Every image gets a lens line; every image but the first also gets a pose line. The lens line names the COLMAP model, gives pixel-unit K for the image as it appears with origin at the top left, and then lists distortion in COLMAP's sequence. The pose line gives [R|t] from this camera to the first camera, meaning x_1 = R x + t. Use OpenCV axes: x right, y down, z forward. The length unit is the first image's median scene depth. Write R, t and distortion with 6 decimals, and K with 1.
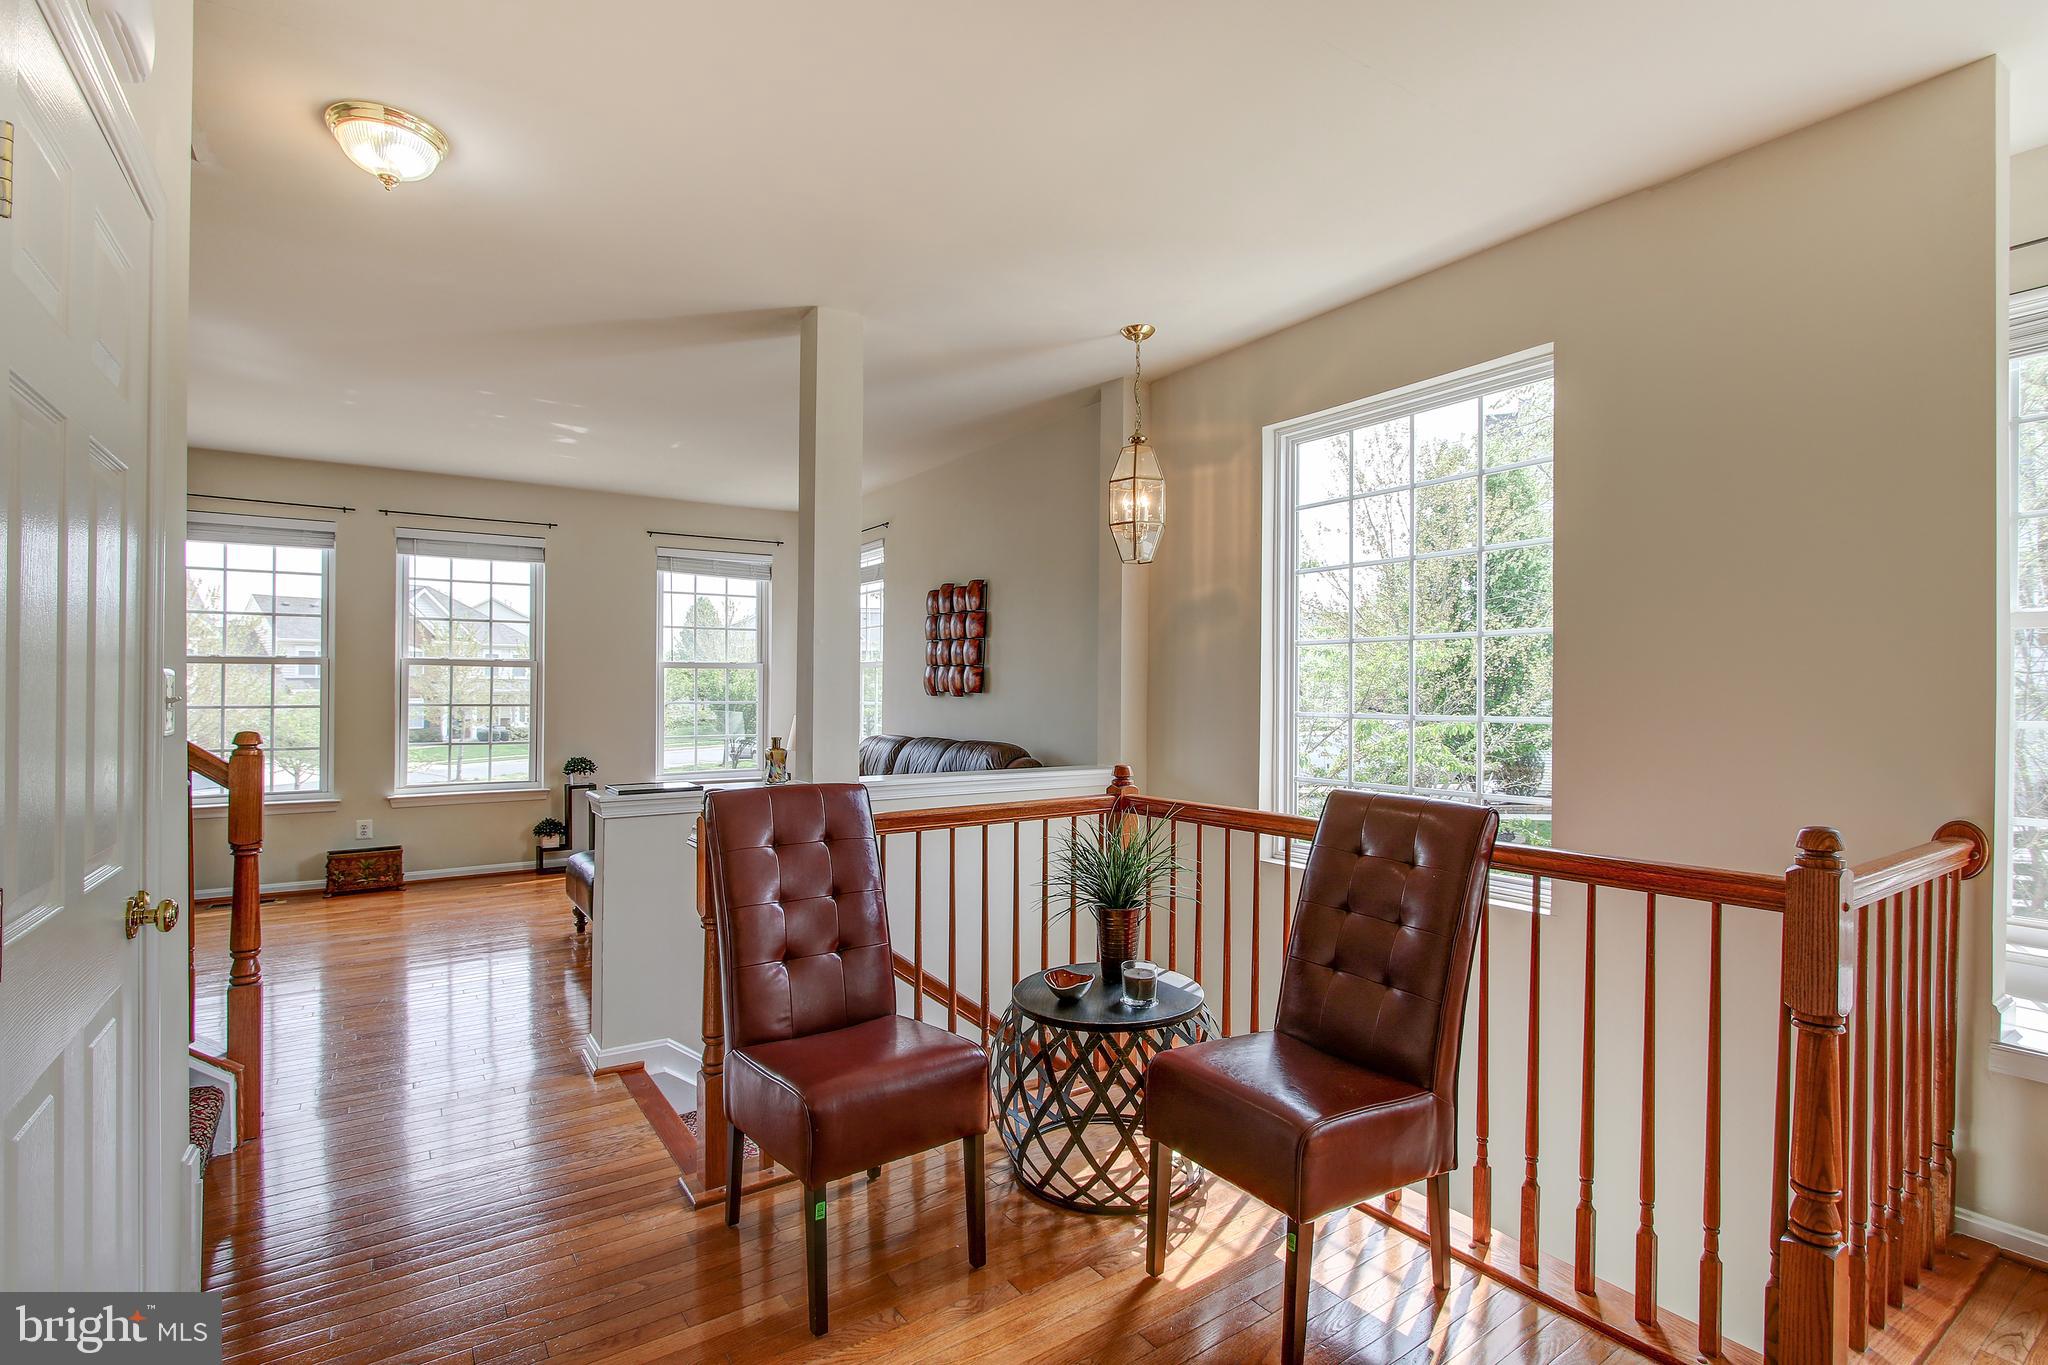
lens RADIAL K [[958.7, 0, 1027.3], [0, 958.7, 697.2], [0, 0, 1]] dist [-0.026283, 0.006995]
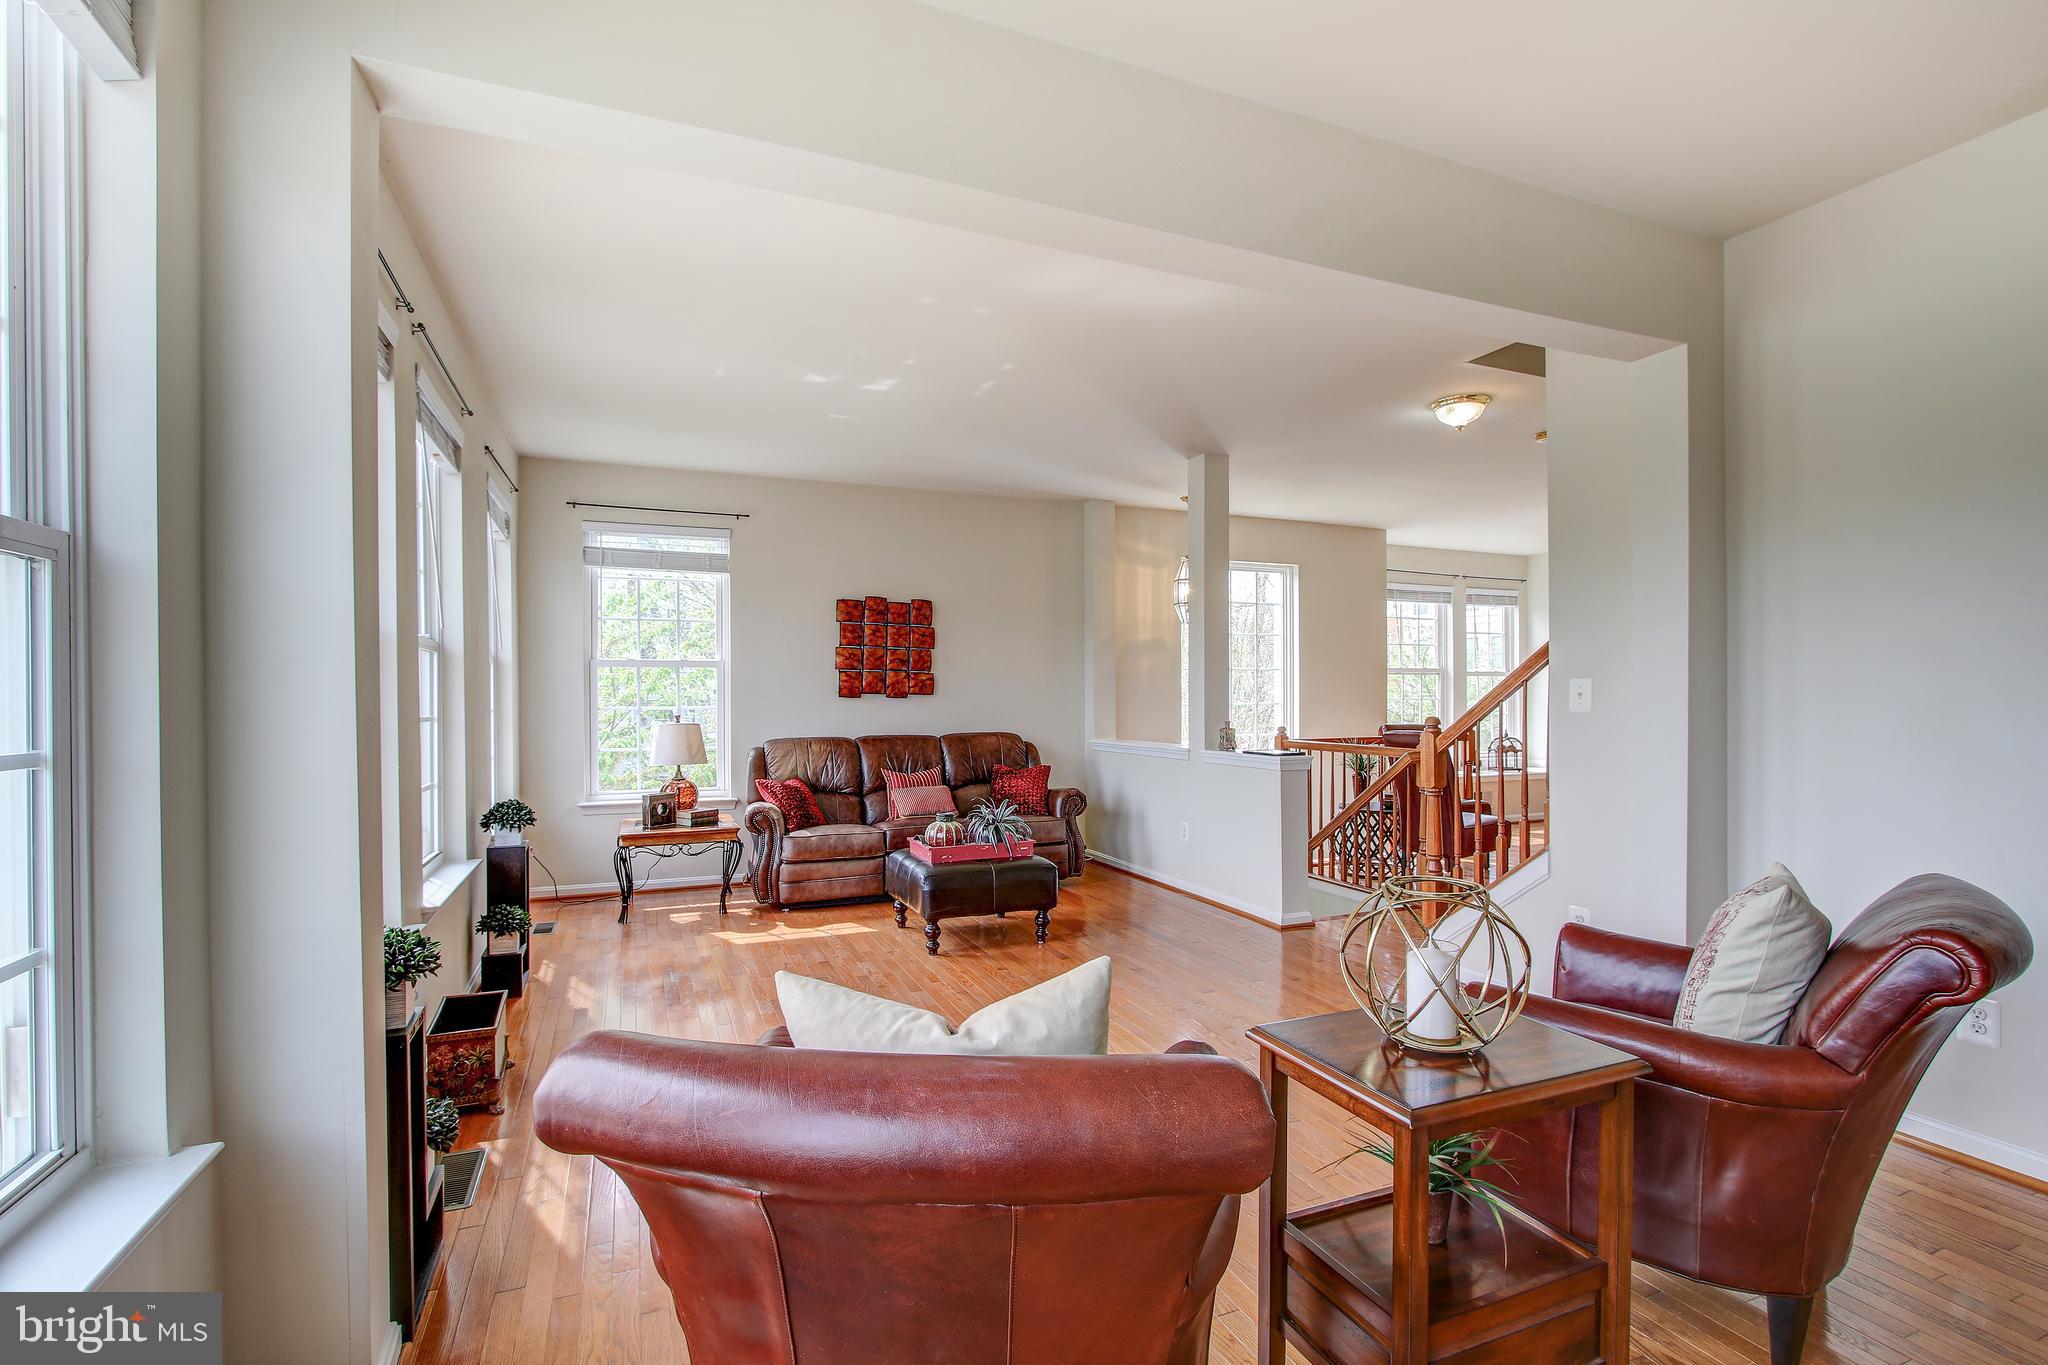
lens RADIAL K [[958.7, 0, 1027.3], [0, 958.7, 697.2], [0, 0, 1]] dist [-0.026283, 0.006995]
pose [[0.202067, 0.000043, 0.979372, -1.499004], [0.009231, 0.999955, -0.001949, 0.003602], [-0.979328, 0.009434, 0.202058, 0.794128]]
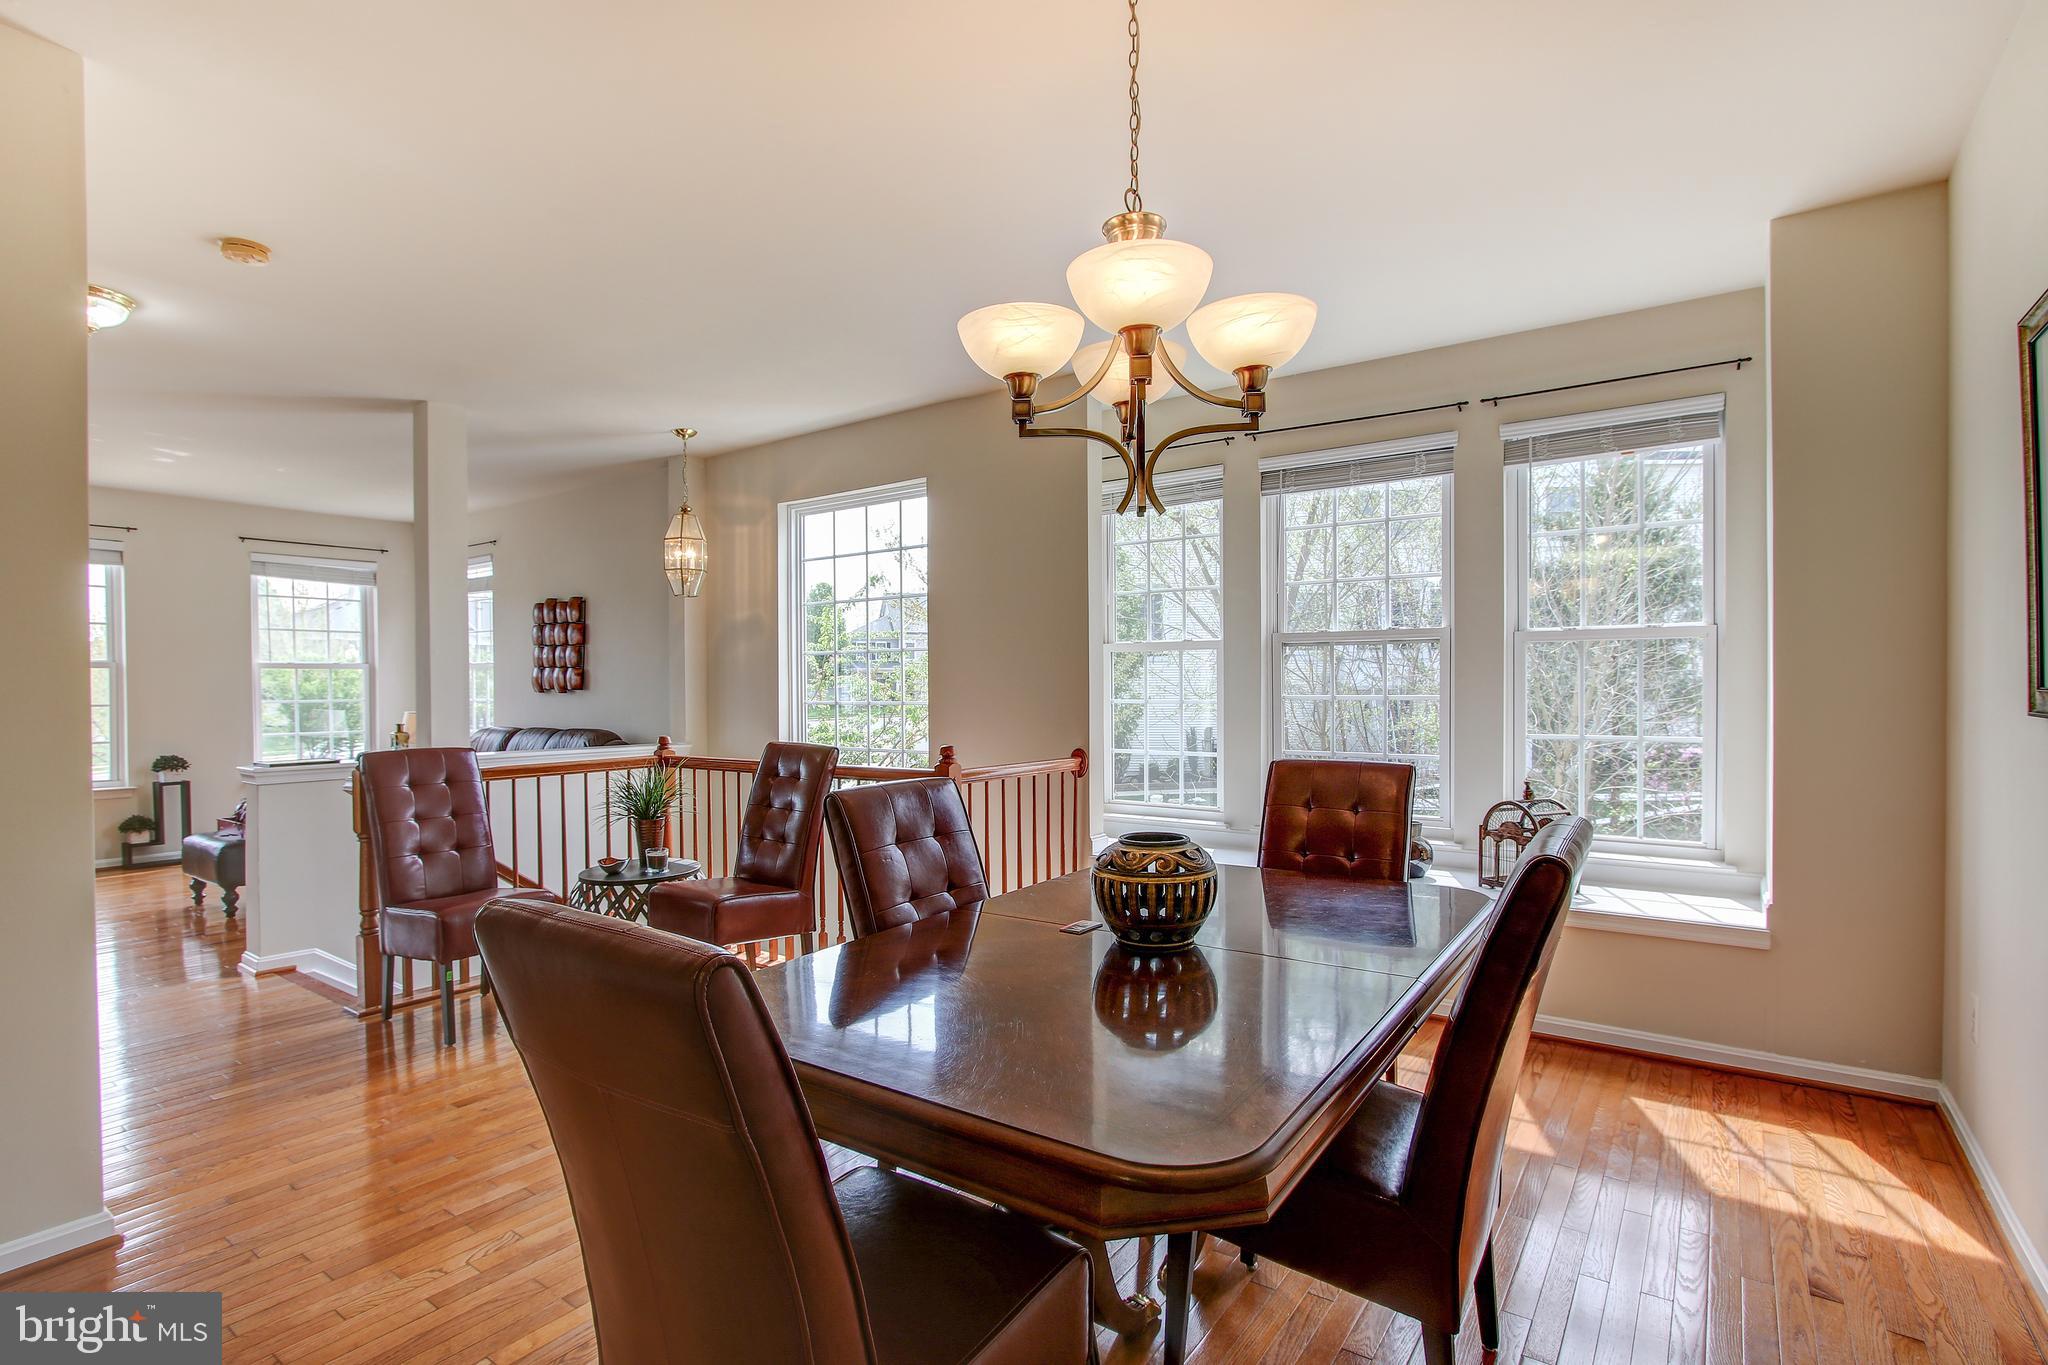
lens RADIAL K [[987.2, 0, 1015.0], [0, 987.2, 717.1], [0, 0, 1]] dist [-0.012368, -0.000338]
pose [[0.946059, -0.016757, 0.323562, 0.084995], [0.008991, 0.999635, 0.025482, 0.004437], [-0.323871, -0.021198, 0.945864, -0.461308]]
